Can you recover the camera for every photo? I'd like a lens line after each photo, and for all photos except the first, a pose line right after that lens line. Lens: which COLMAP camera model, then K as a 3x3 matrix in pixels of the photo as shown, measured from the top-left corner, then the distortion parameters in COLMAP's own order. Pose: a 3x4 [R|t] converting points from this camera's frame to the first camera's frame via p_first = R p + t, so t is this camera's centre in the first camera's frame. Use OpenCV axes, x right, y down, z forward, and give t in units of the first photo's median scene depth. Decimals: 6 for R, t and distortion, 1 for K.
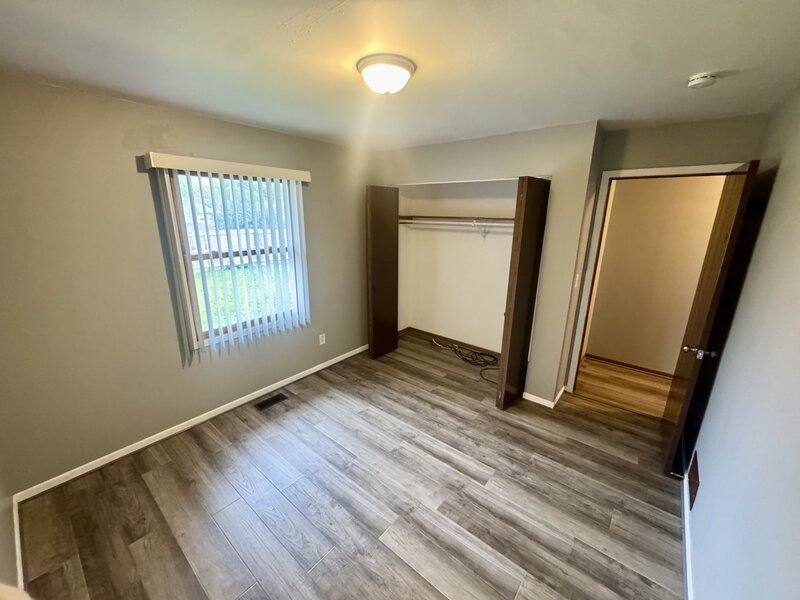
lens RADIAL K [[319.3, 0, 400.0], [0, 319.3, 300.0], [0, 0, 1]] dist [-0.002796, -0.000102]
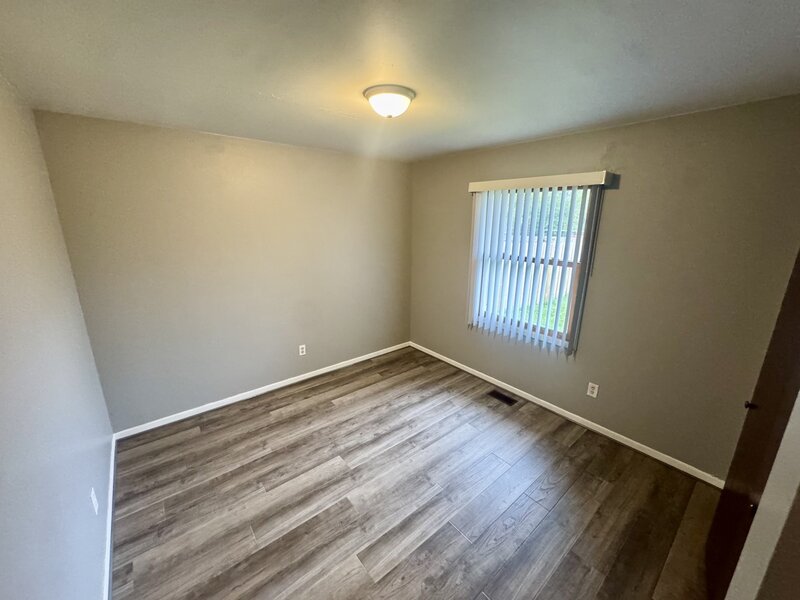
lens RADIAL K [[319.3, 0, 400.0], [0, 319.3, 300.0], [0, 0, 1]] dist [-0.002796, -0.000102]
pose [[-0.189792, 0.237264, -0.952725, 0.851032], [-0.270185, 0.920276, 0.283006, -0.272224], [0.943917, 0.311125, -0.110556, 0.976865]]
